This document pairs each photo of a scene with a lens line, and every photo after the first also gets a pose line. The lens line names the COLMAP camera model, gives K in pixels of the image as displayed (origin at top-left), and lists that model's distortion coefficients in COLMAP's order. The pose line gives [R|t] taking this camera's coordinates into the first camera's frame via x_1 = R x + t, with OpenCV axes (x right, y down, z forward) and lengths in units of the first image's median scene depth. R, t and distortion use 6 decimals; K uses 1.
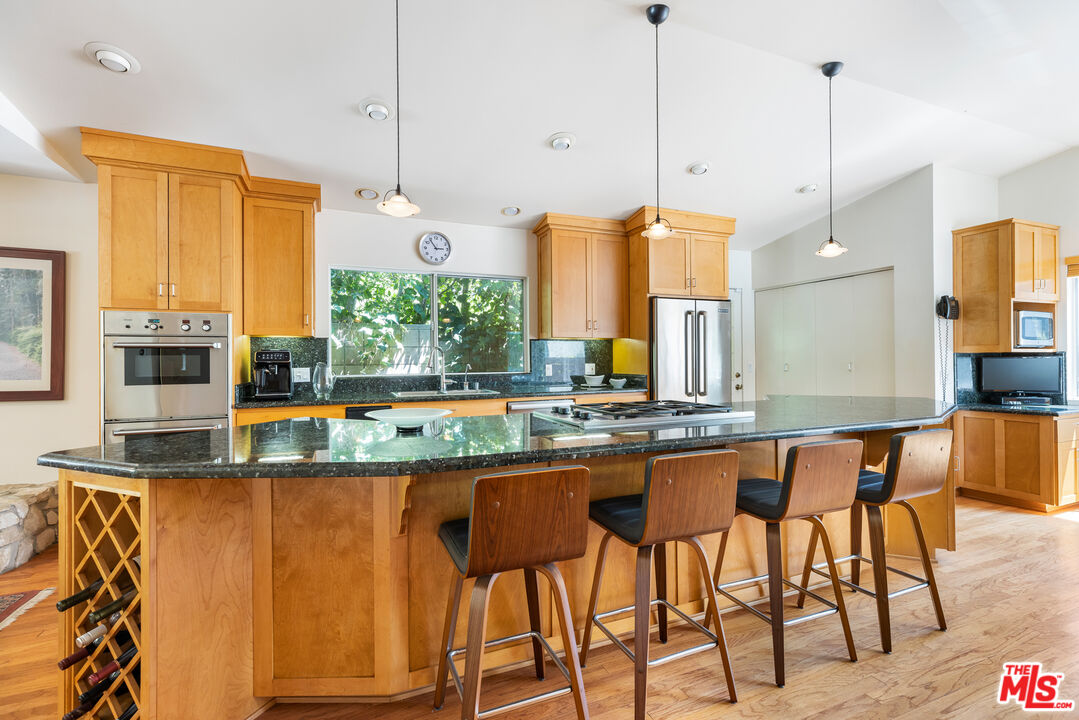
lens RADIAL K [[488.3, 0, 541.8], [0, 488.3, 362.4], [0, 0, 1]] dist [0.008459, -0.000137]
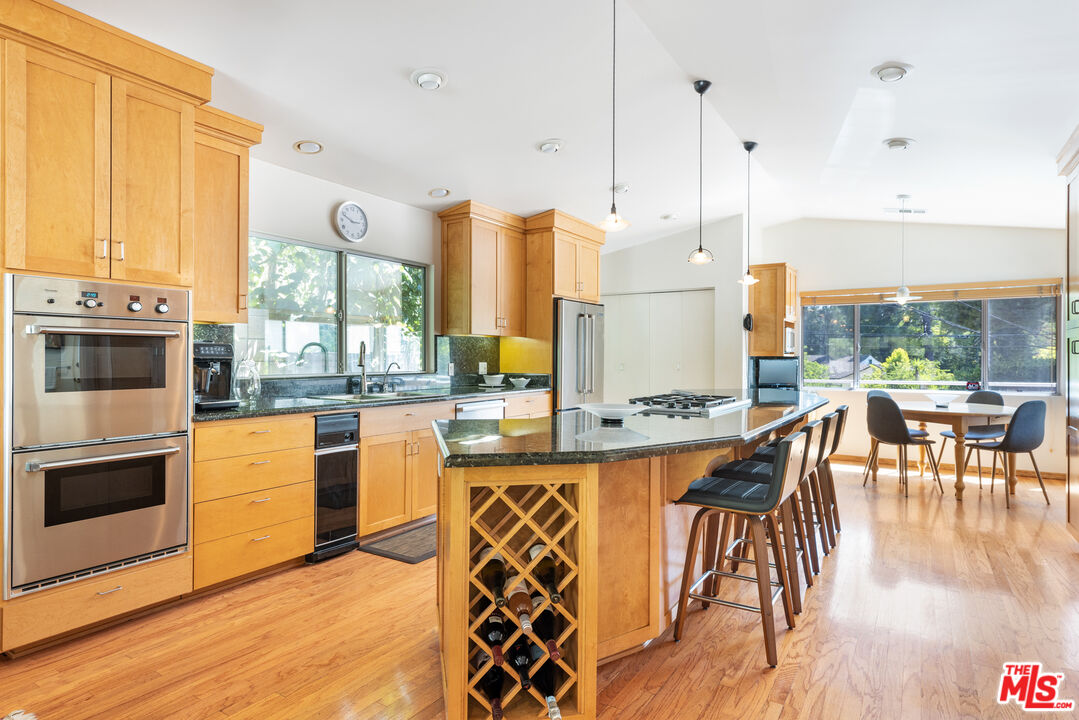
lens RADIAL K [[603.4, 0, 540.3], [0, 603.4, 361.3], [0, 0, 1]] dist [0.016230, 0.001750]
pose [[0.815901, 0.007276, 0.578146, -0.620327], [-0.007807, 0.999968, -0.001568, 0.001628], [-0.578139, -0.003234, 0.815932, -0.020264]]
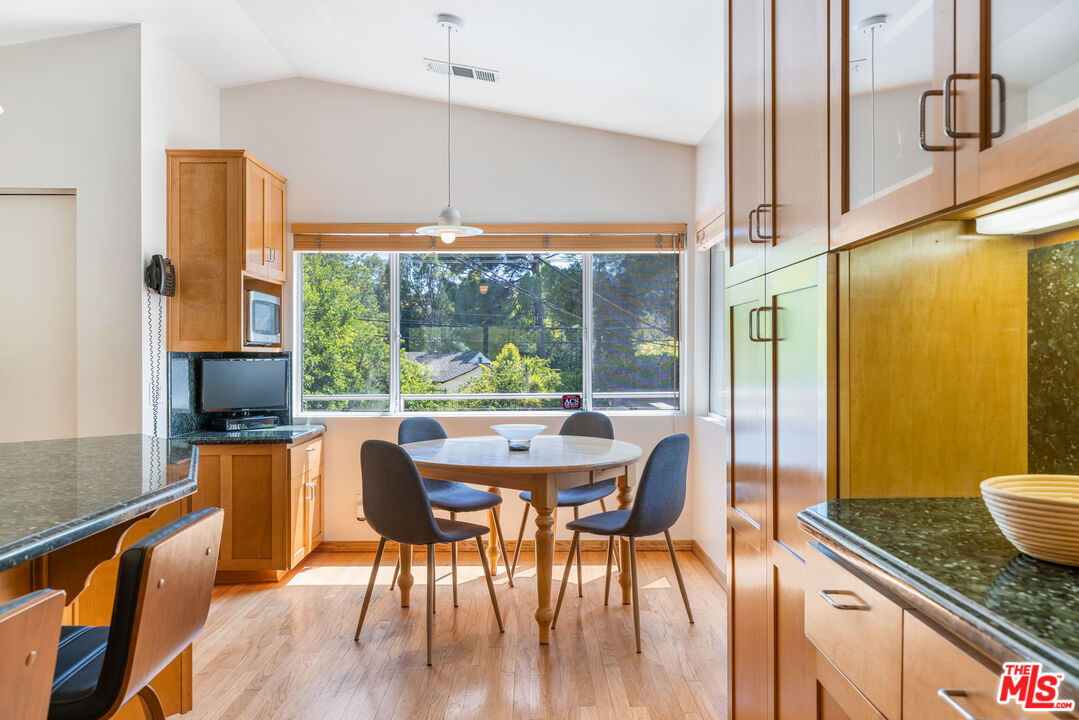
lens RADIAL K [[796.0, 0, 540.7], [0, 796.0, 353.1], [0, 0, 1]] dist [0.006404, 0.001620]
pose [[0.380985, 0.011231, 0.924513, 0.113661], [0.001065, 0.999920, -0.012586, -0.005077], [-0.924581, 0.005780, 0.380942, 0.214838]]
